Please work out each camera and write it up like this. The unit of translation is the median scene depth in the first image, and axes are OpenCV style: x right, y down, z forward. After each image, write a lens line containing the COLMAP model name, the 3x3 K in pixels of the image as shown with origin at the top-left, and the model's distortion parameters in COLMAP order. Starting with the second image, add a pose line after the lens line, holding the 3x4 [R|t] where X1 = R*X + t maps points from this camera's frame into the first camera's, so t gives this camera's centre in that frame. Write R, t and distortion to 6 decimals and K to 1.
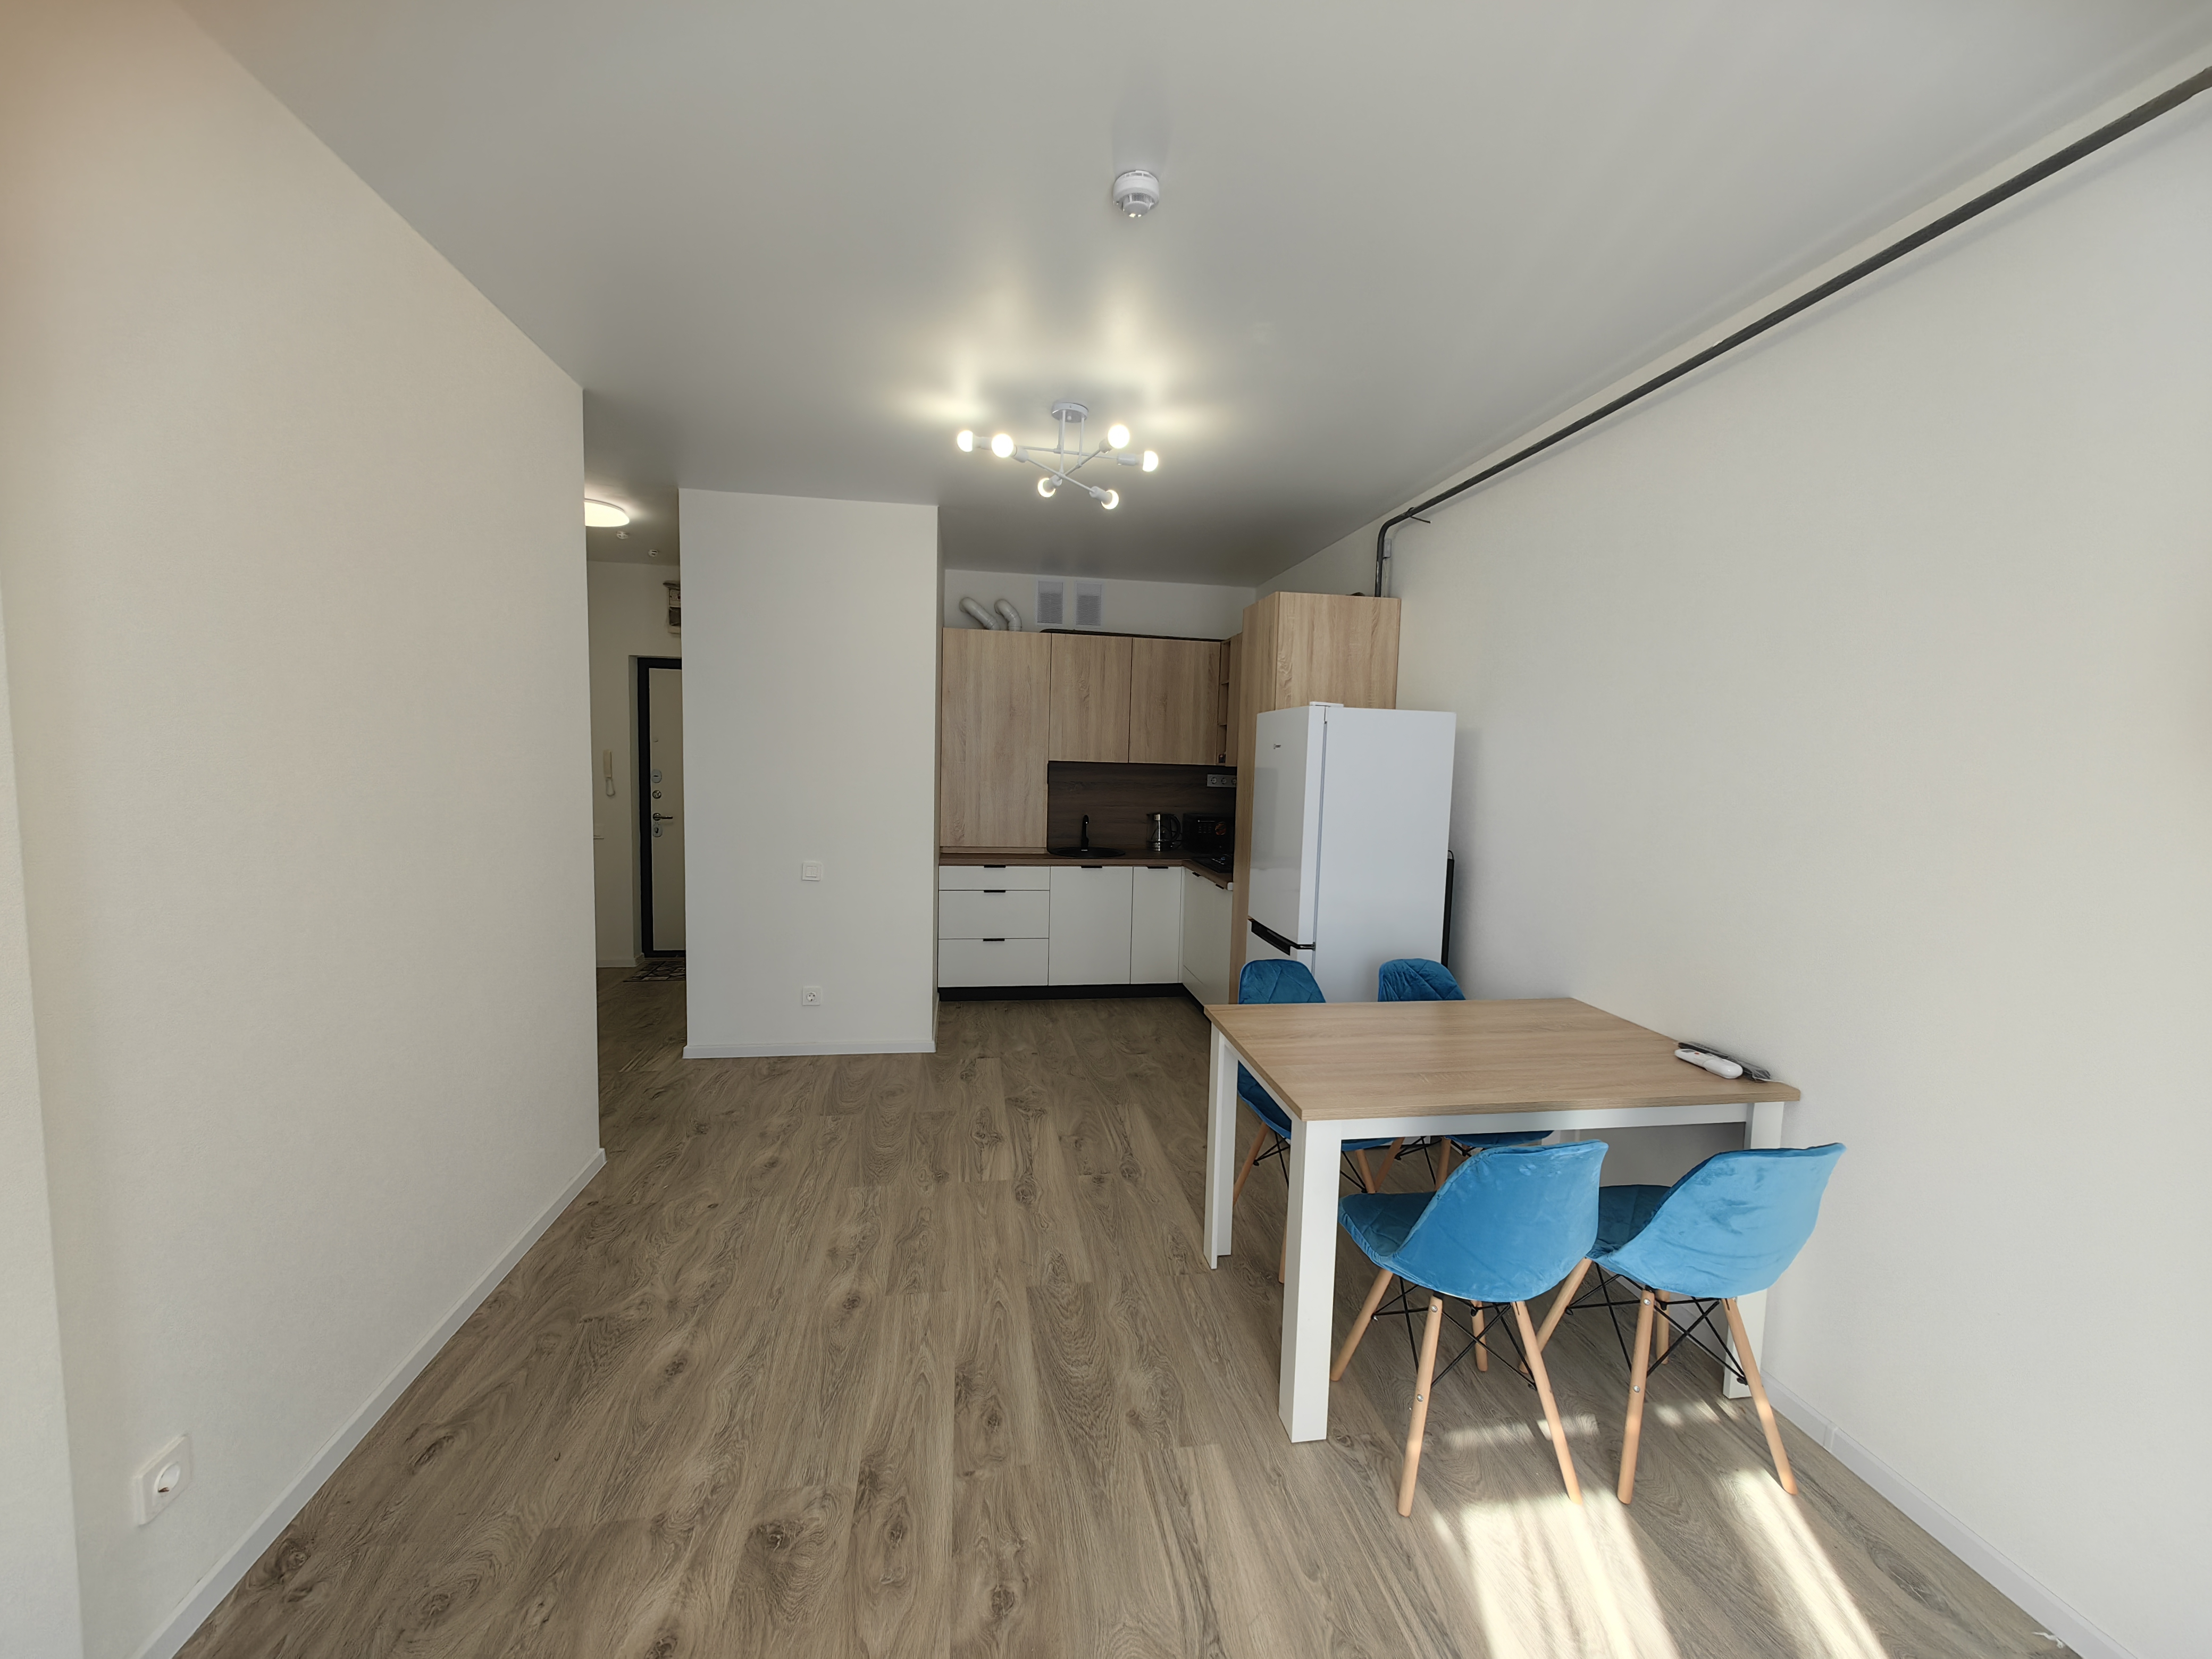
lens RADIAL K [[887.0, 0, 1115.5], [0, 887.0, 824.2], [0, 0, 1]] dist [0.006788, -0.002336]
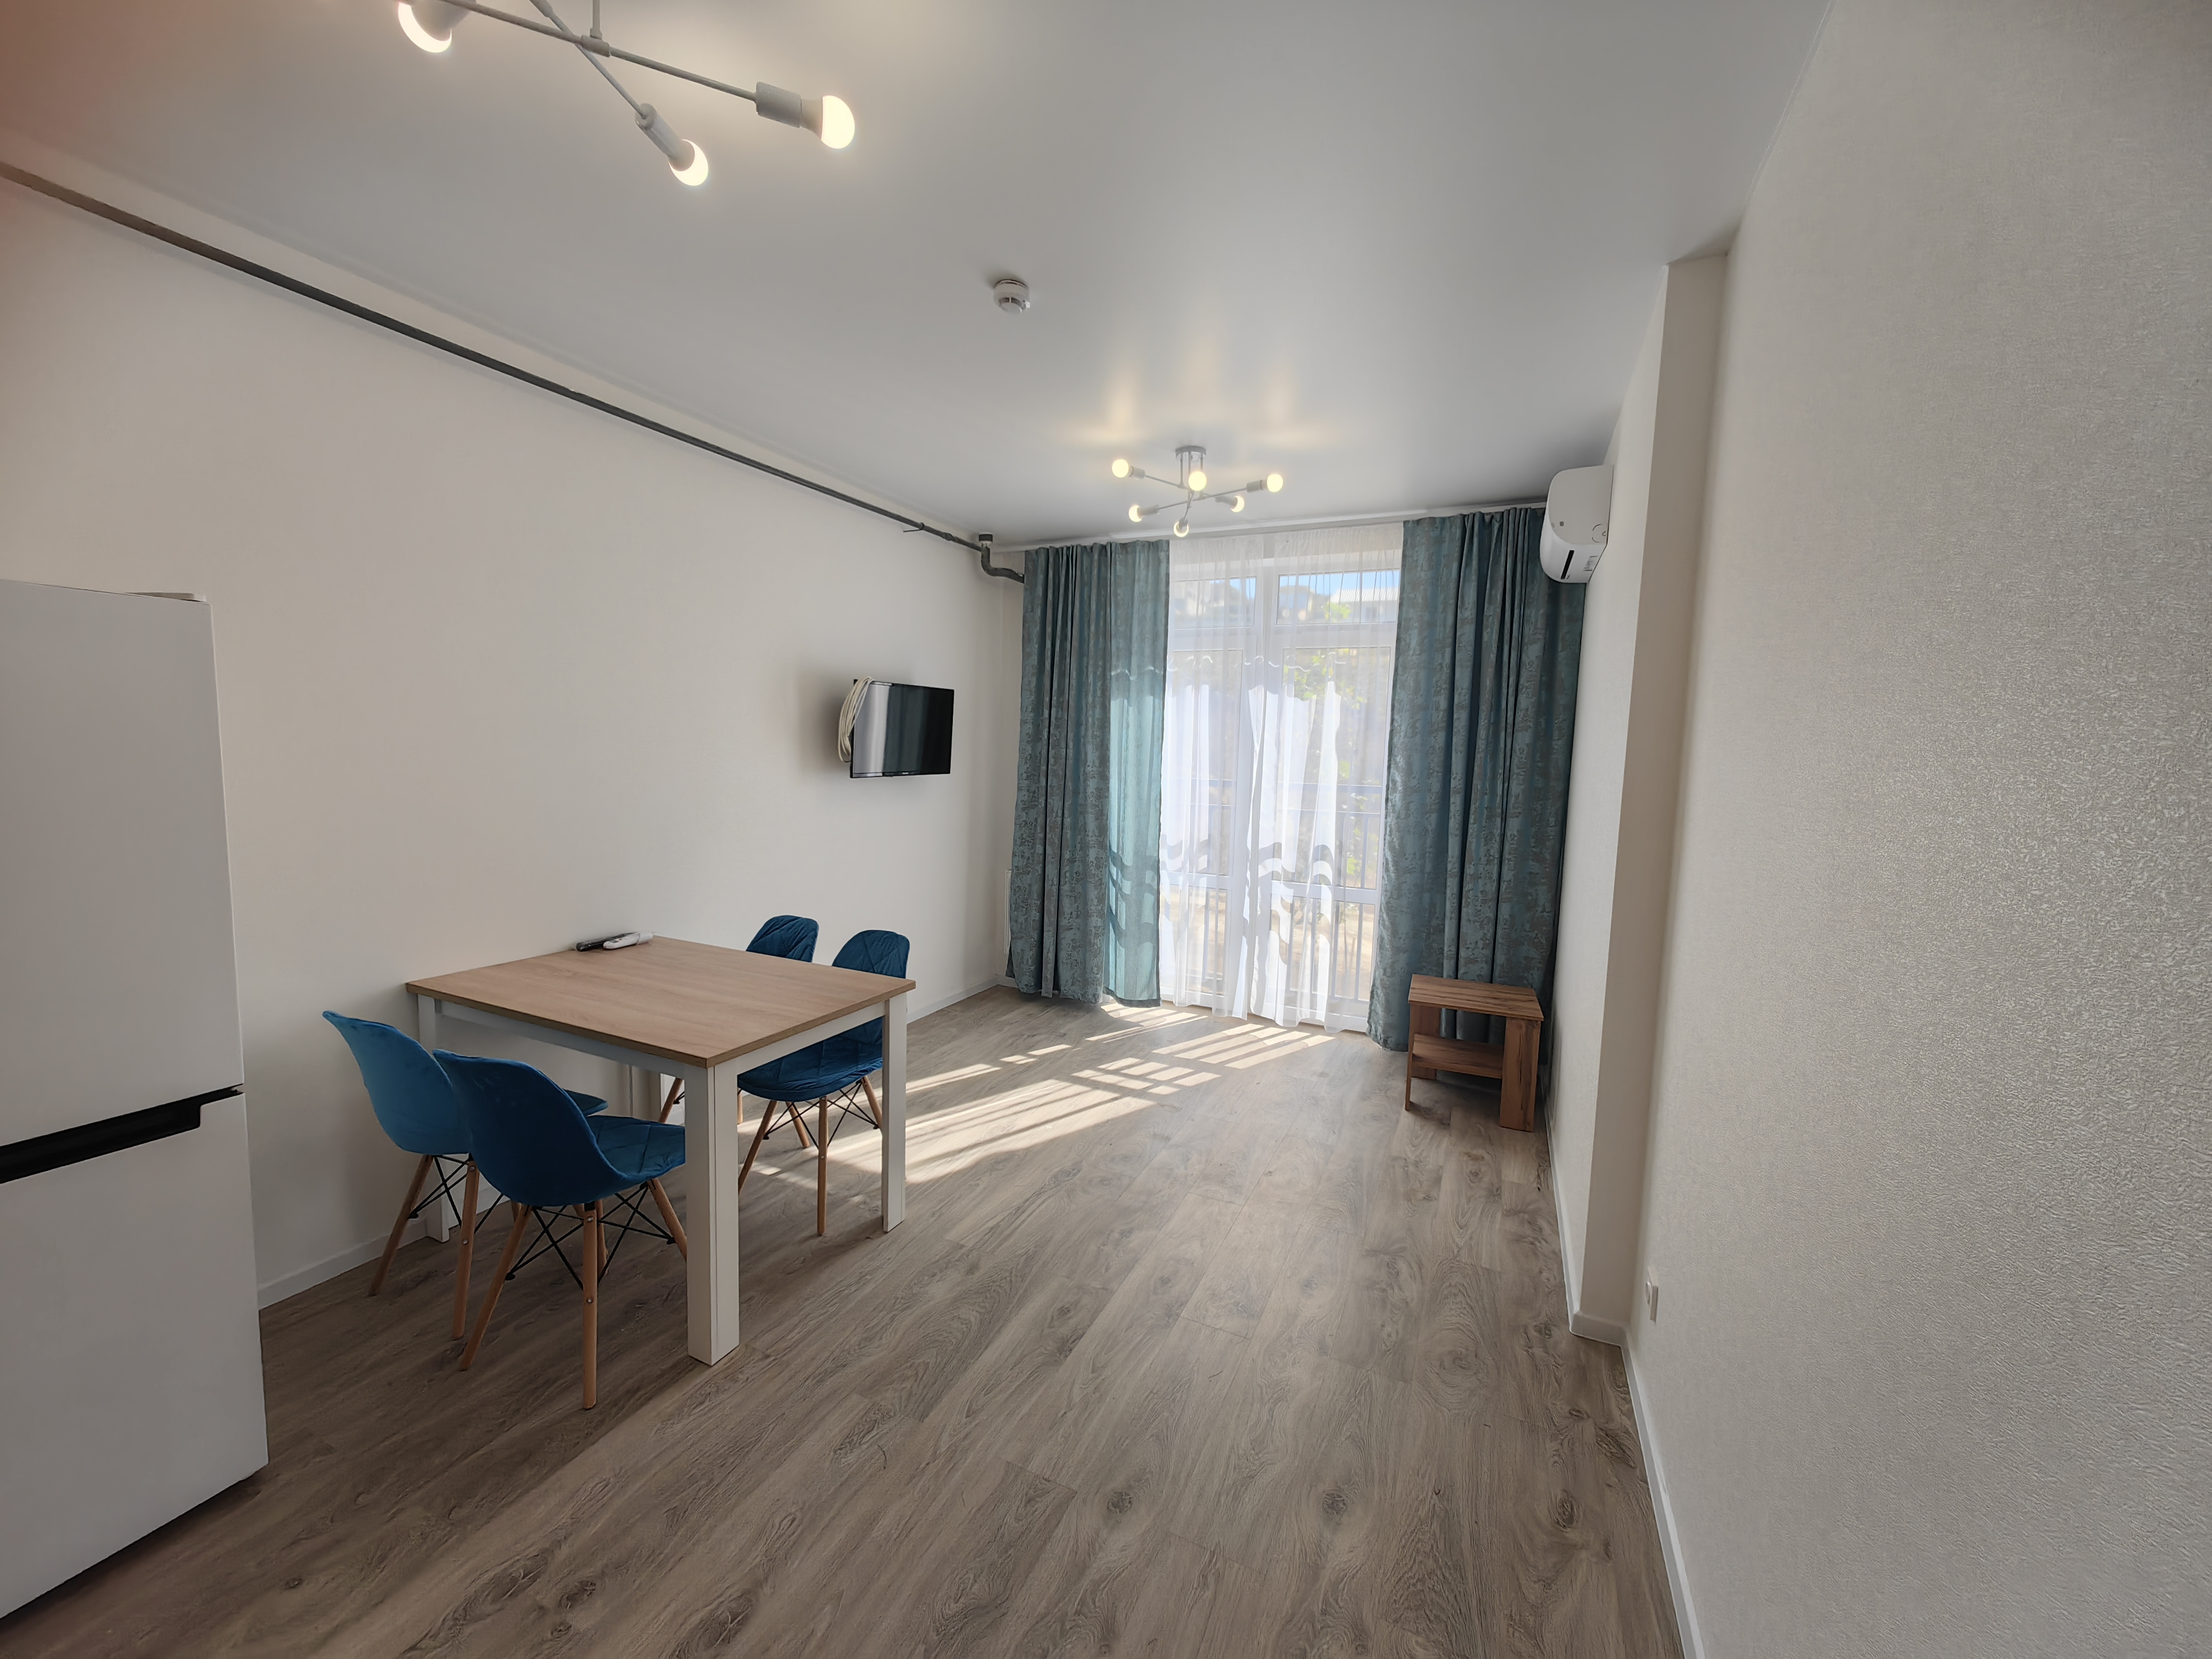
lens RADIAL K [[845.0, 0, 1096.2], [0, 845.0, 840.4], [0, 0, 1]] dist [0.004752, -0.000269]
pose [[-0.820821, -0.111295, 0.560238, -0.668610], [-0.007117, 0.982750, 0.184802, -0.140476], [-0.571142, 0.147702, -0.807454, 1.635257]]
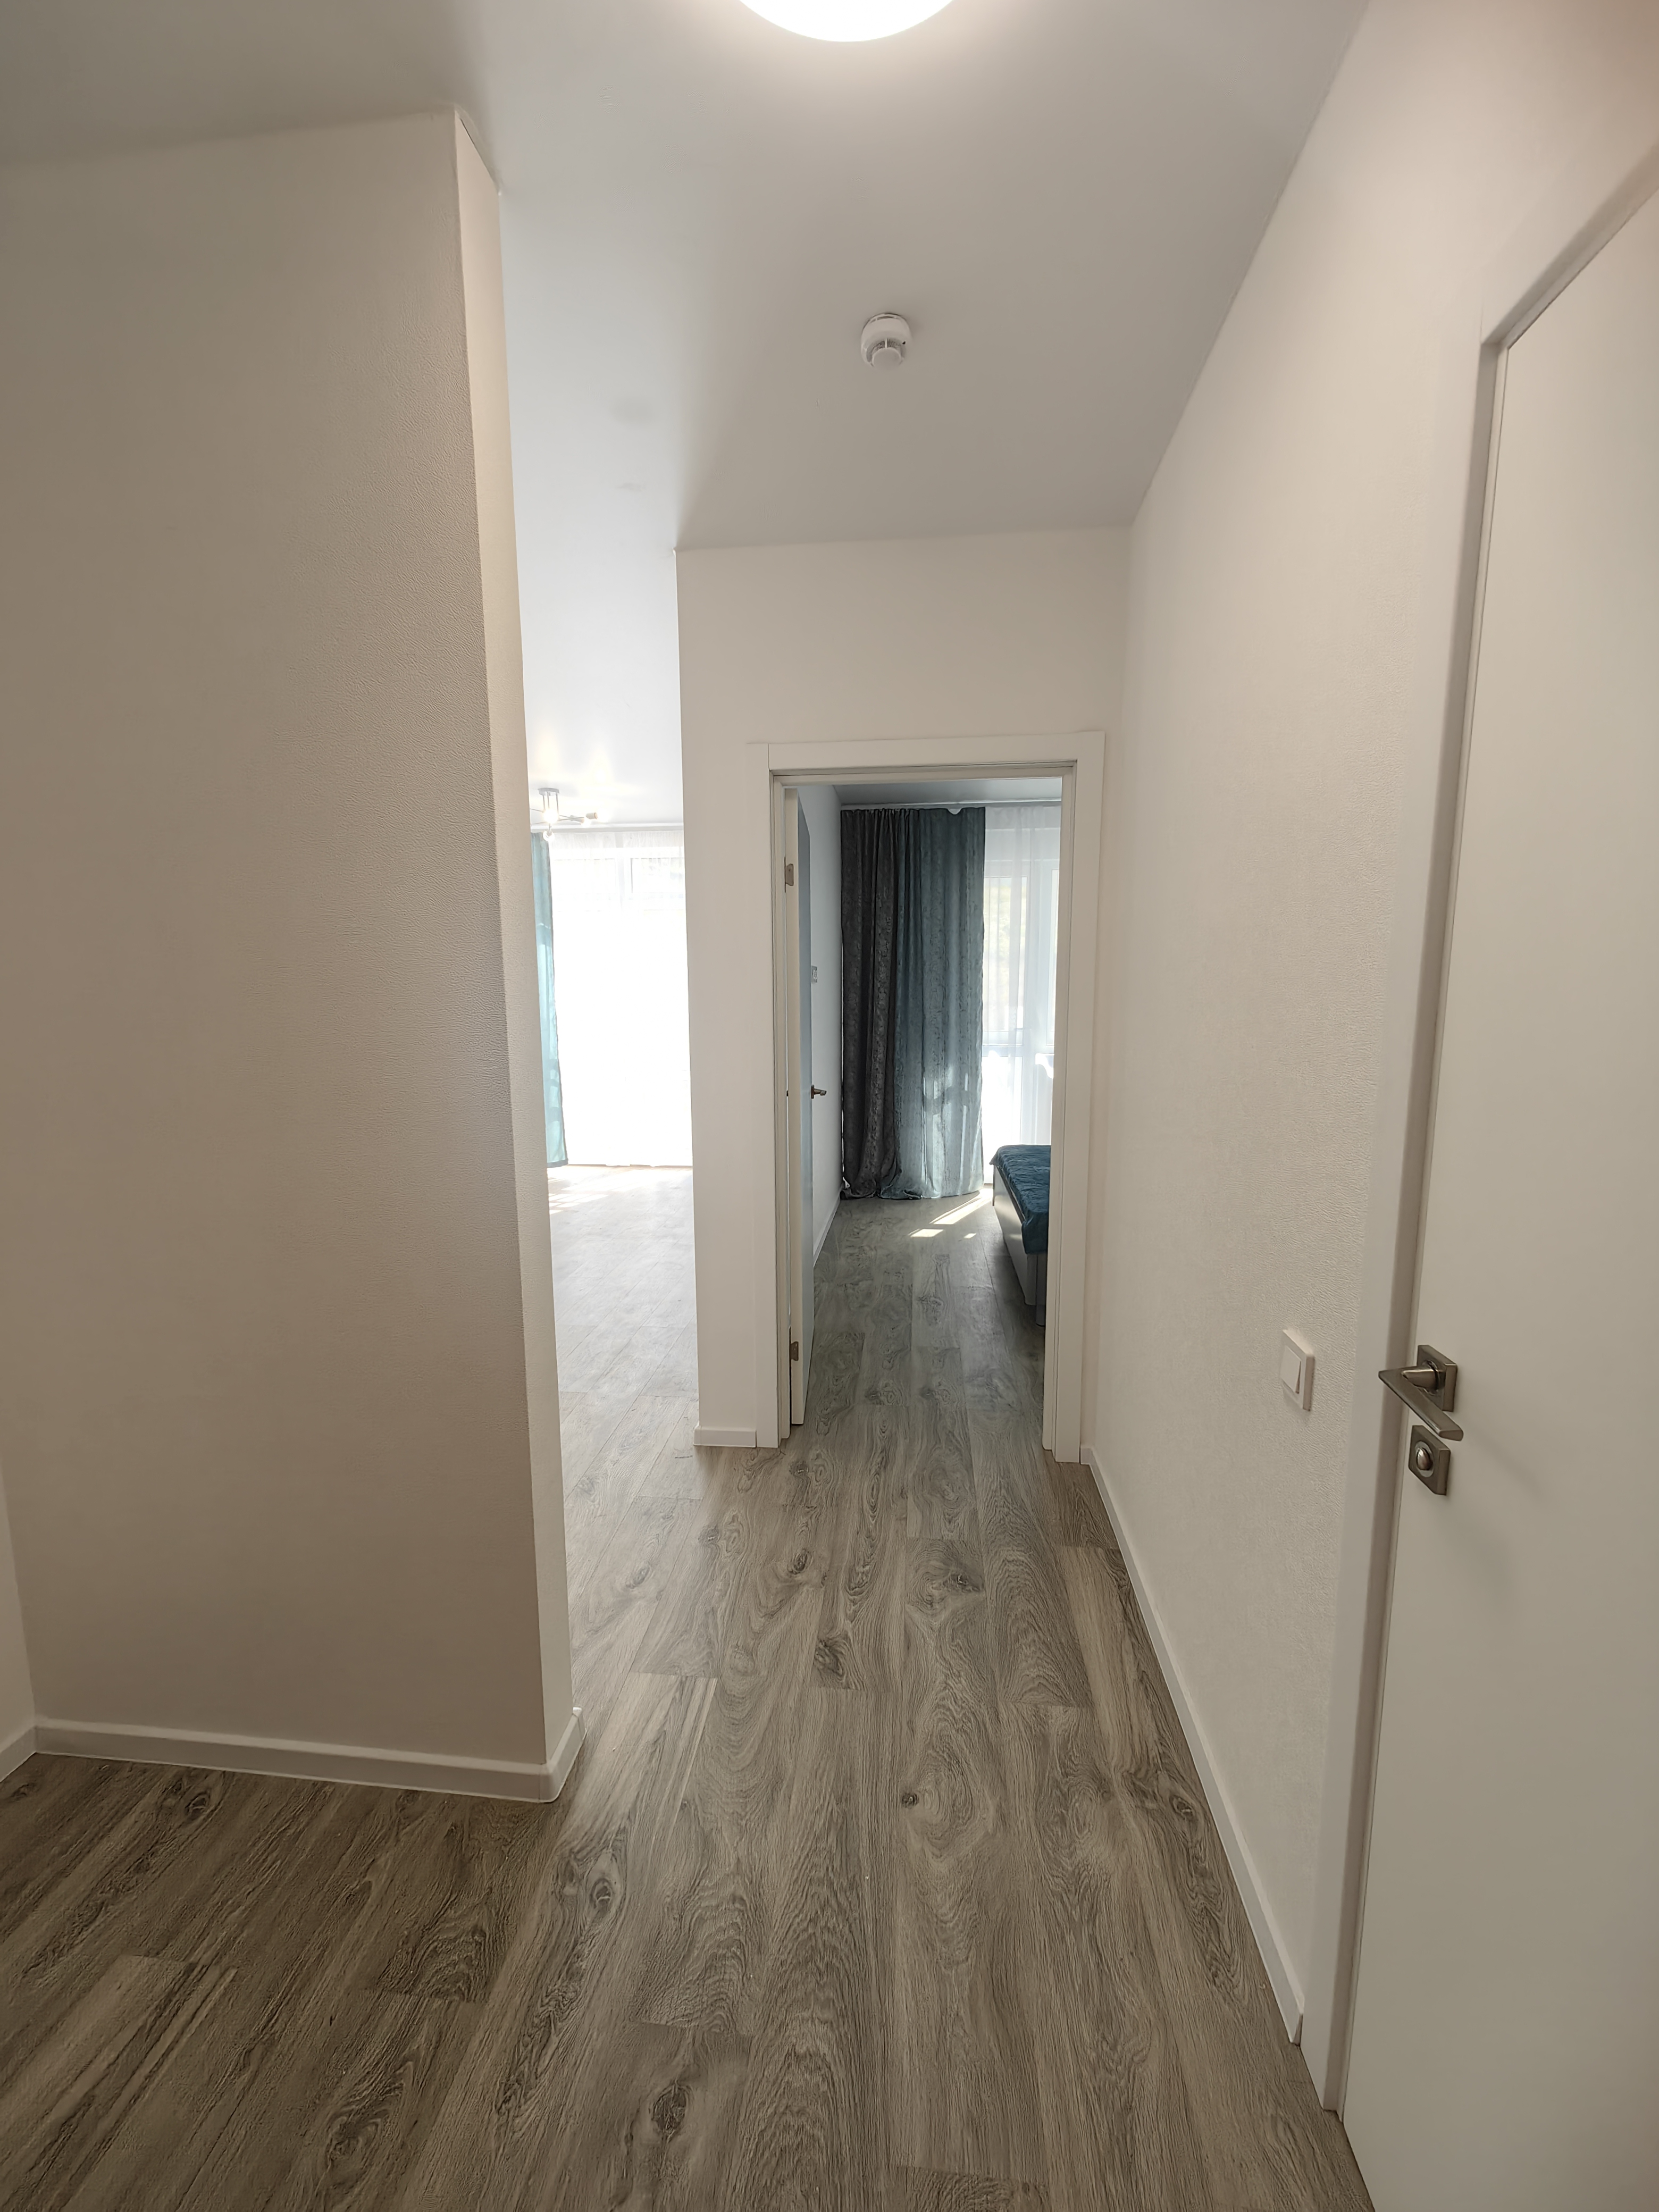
lens RADIAL K [[845.0, 0, 837.0], [0, 845.0, 1098.5], [0, 0, 1]] dist [0.004752, -0.000269]
pose [[-0.967544, -0.056728, 0.246253, -1.168553], [-0.003505, 0.977396, 0.211388, -0.191481], [-0.252678, 0.203664, -0.945872, 2.268173]]
